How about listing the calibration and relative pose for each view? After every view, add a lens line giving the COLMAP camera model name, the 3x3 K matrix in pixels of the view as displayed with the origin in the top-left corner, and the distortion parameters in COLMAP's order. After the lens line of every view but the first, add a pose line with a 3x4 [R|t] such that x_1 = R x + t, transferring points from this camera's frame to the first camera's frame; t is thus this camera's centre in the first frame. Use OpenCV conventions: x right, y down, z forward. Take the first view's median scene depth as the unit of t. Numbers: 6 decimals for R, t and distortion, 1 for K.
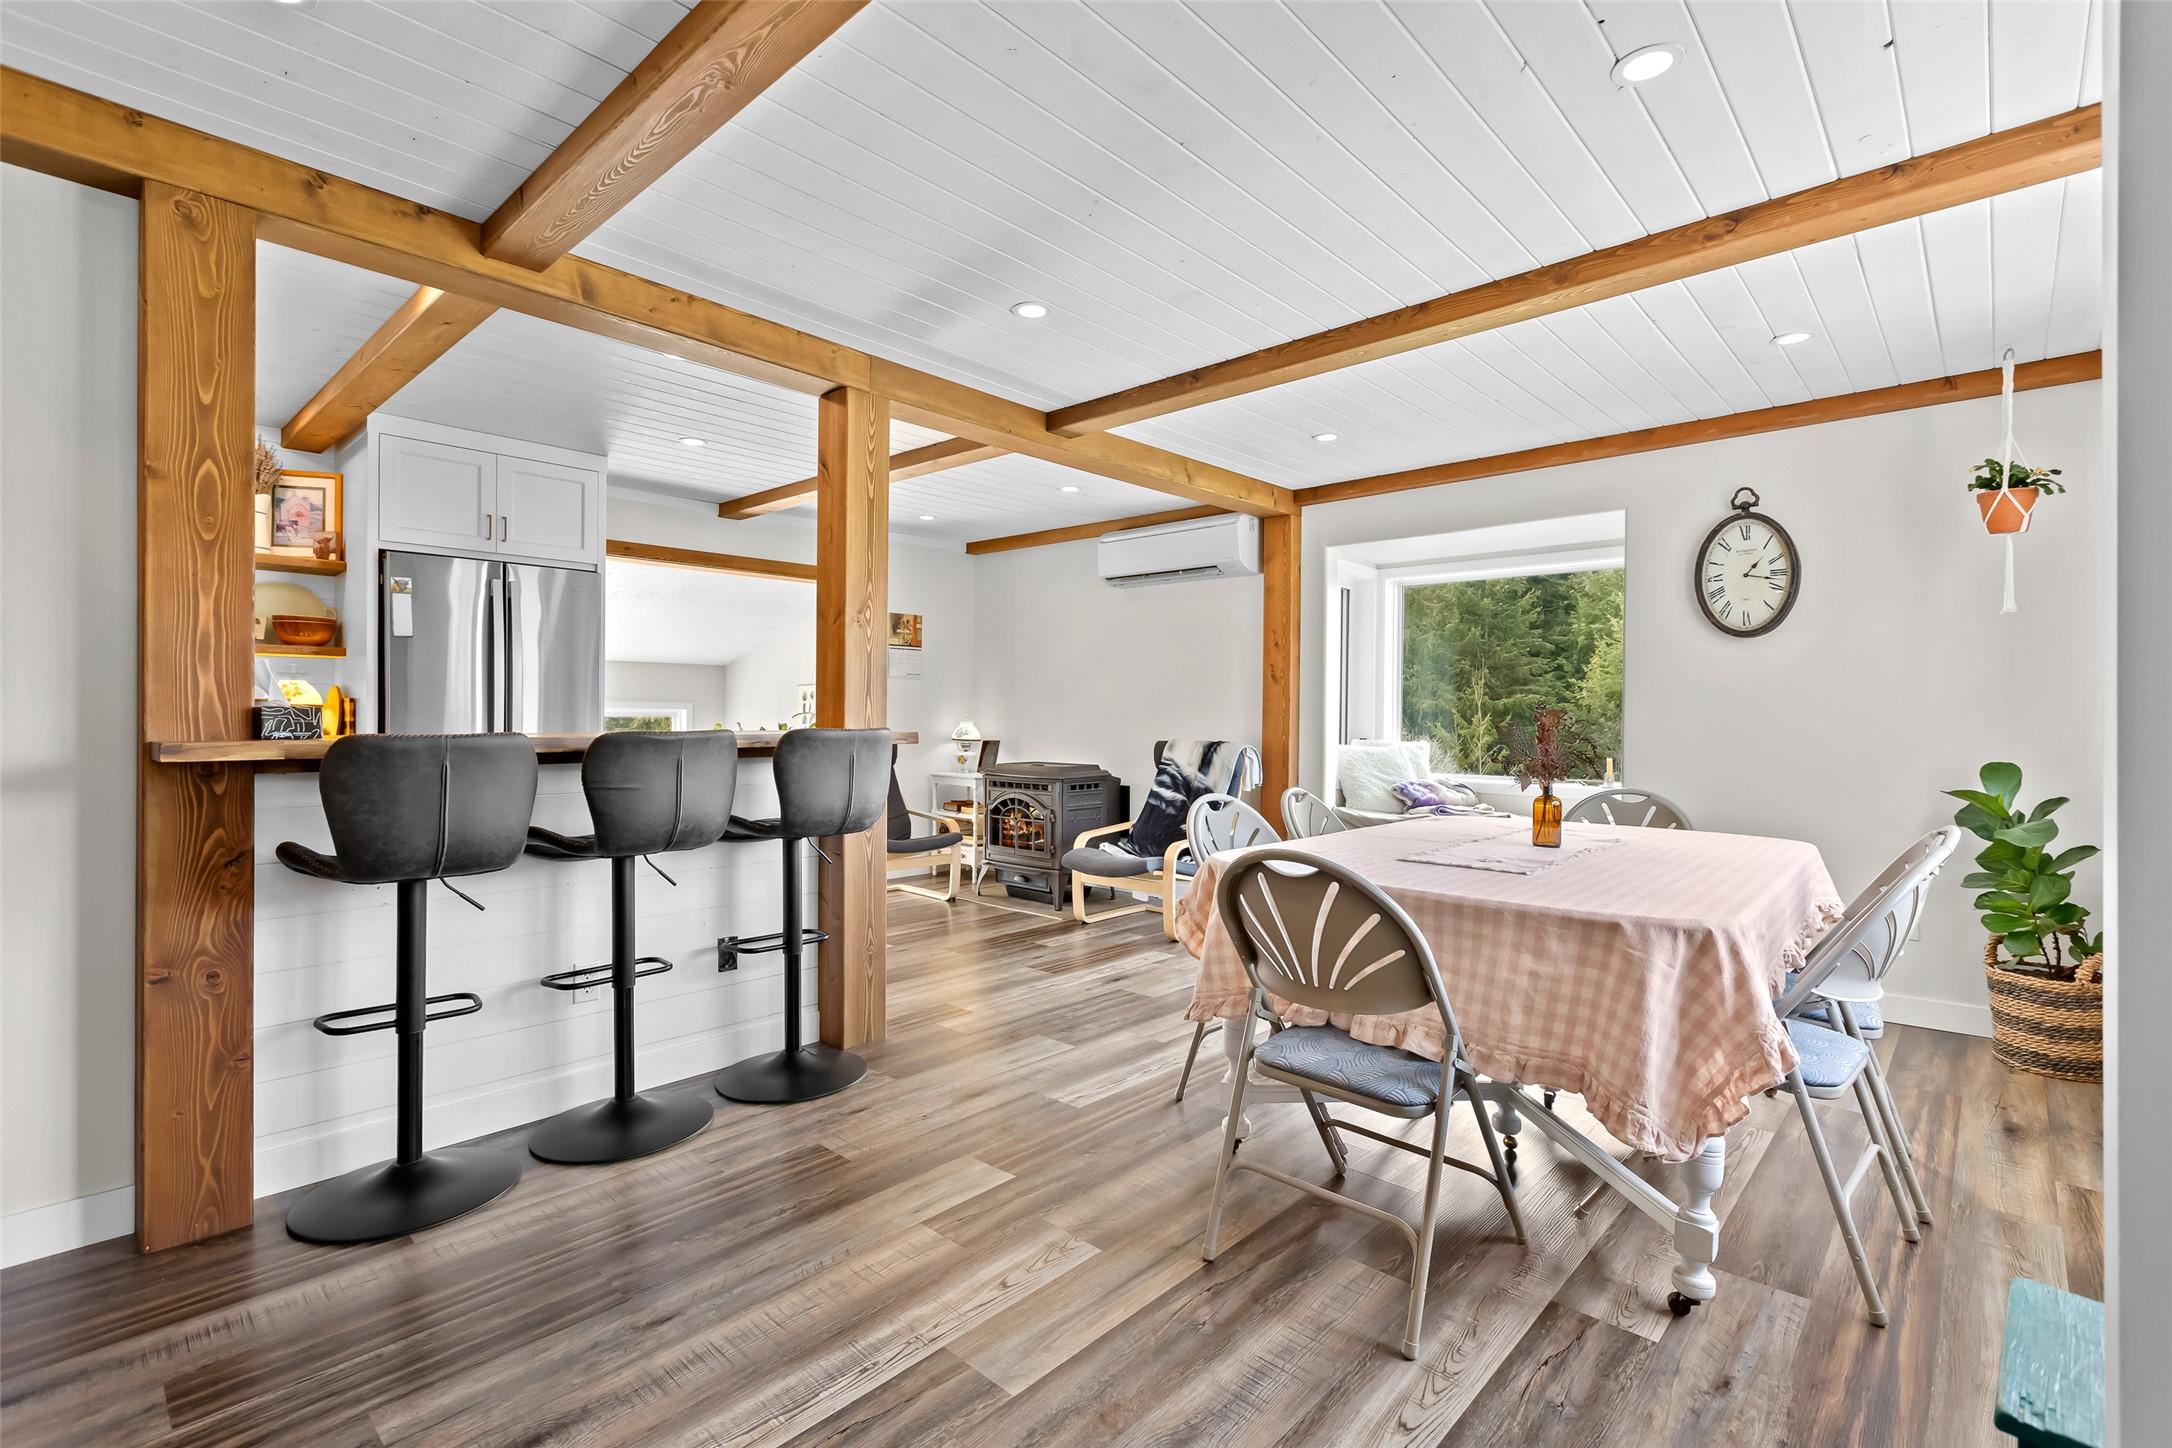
lens RADIAL K [[981.3, 0, 1077.5], [0, 981.3, 717.8], [0, 0, 1]] dist [-0.005560, -0.000690]
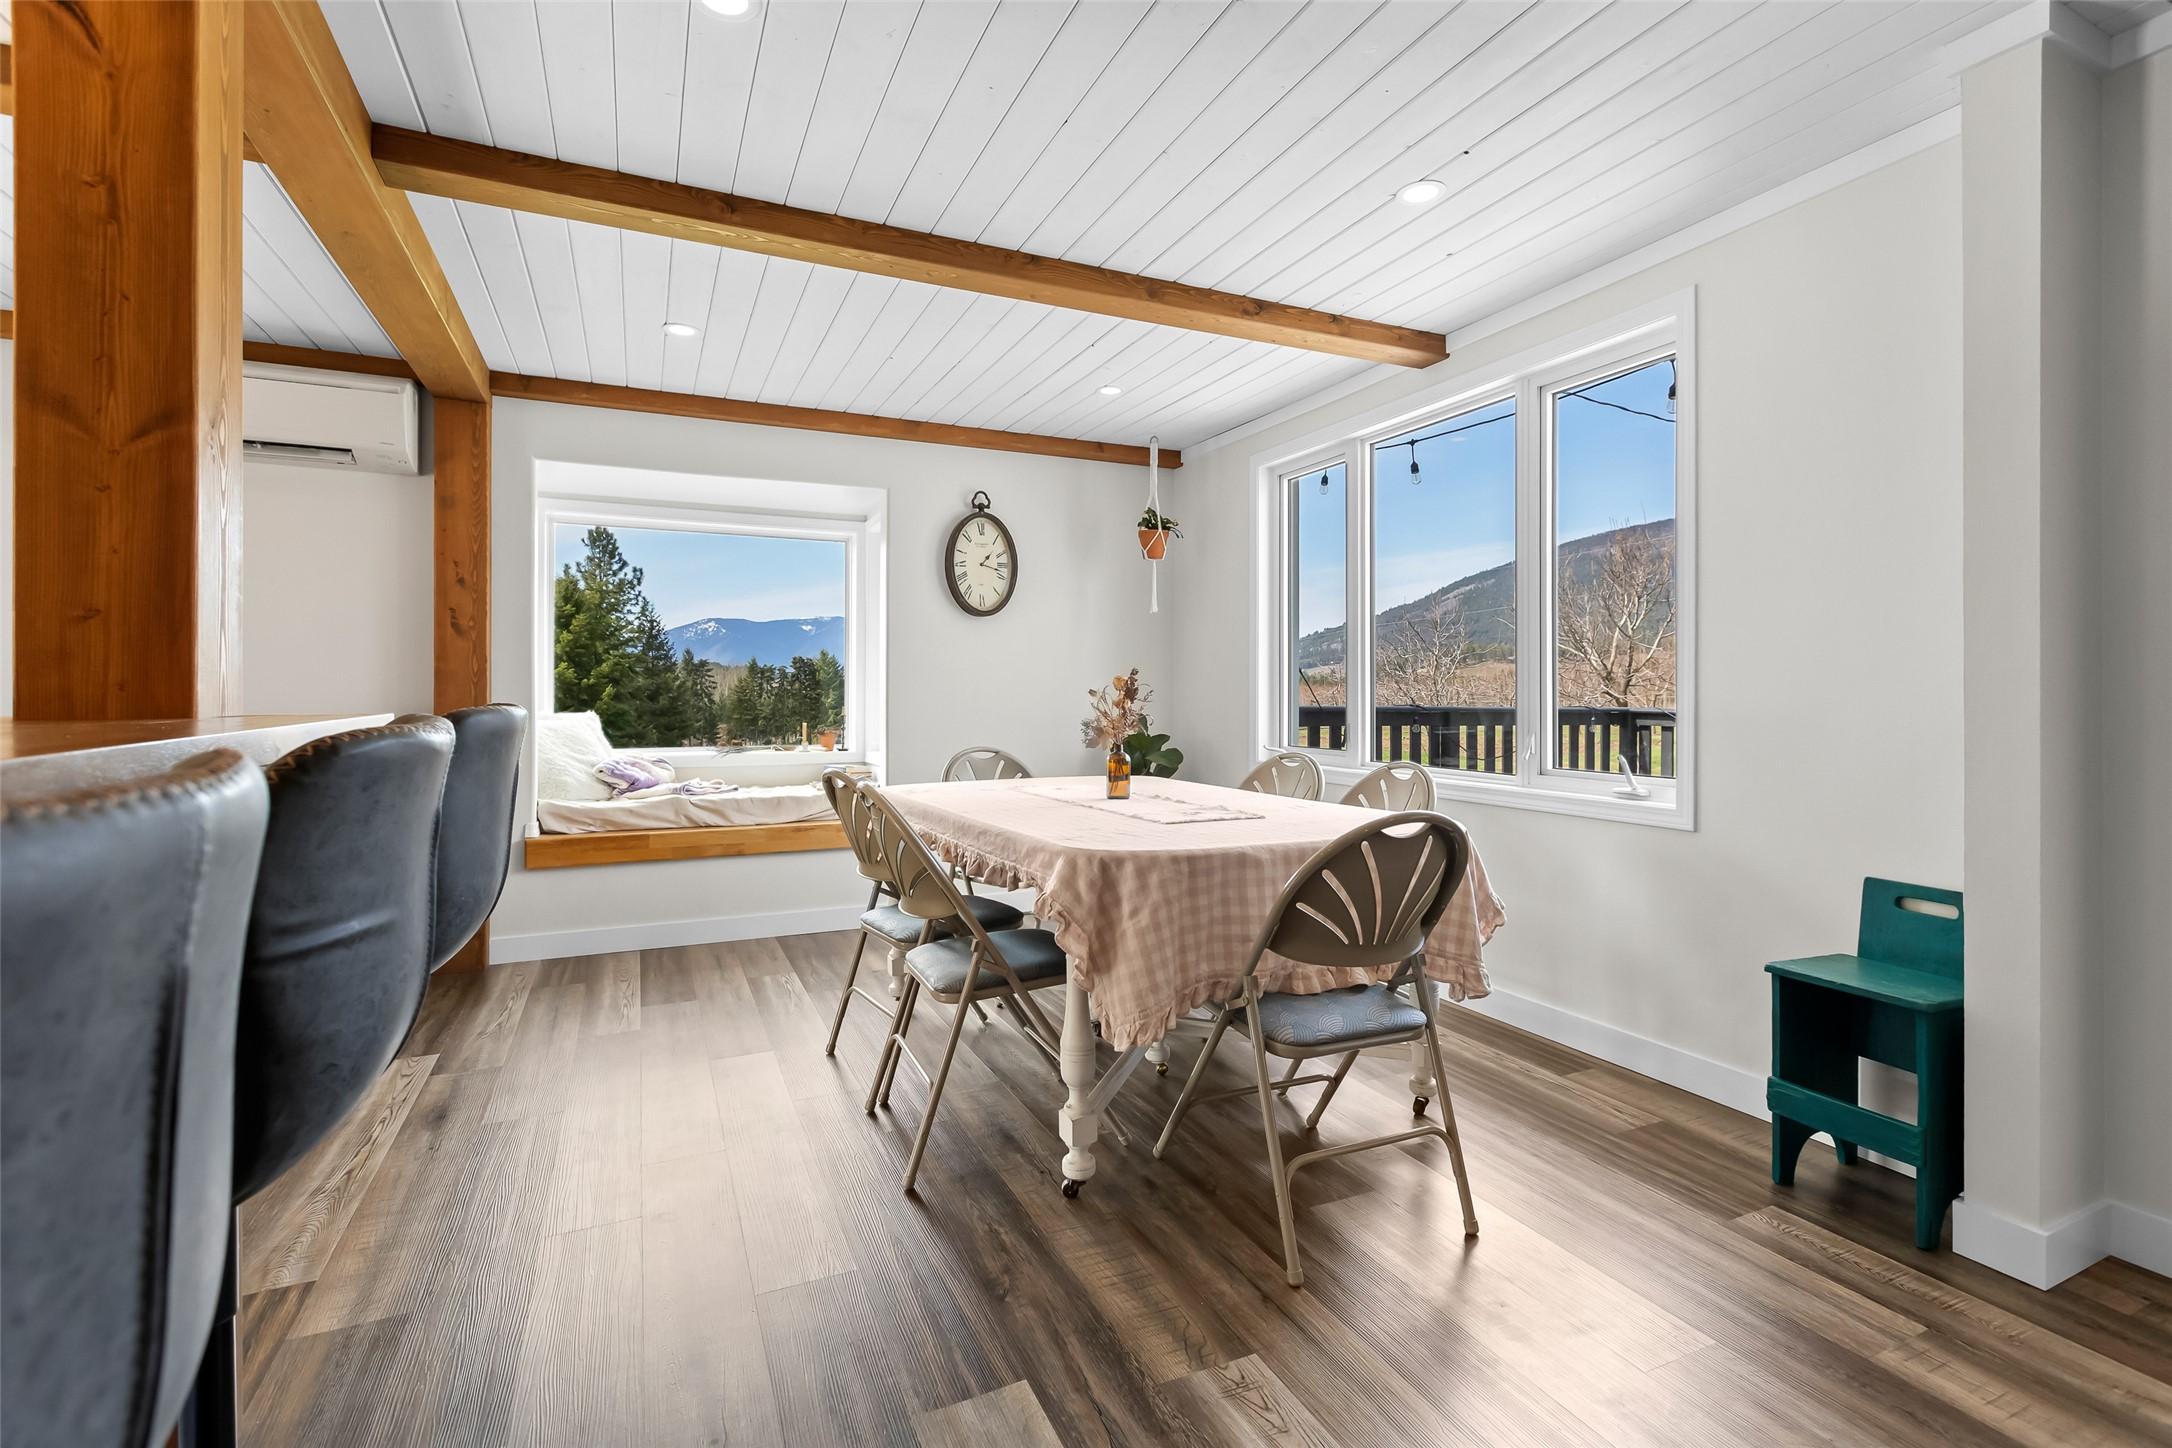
lens RADIAL K [[981.3, 0, 1087.7], [0, 981.3, 696.0], [0, 0, 1]] dist [-0.005560, -0.000690]
pose [[0.370440, -0.012044, 0.928778, -0.392559], [0.001634, 0.999923, 0.012315, 0.000938], [-0.928855, -0.003045, 0.370431, 0.433836]]
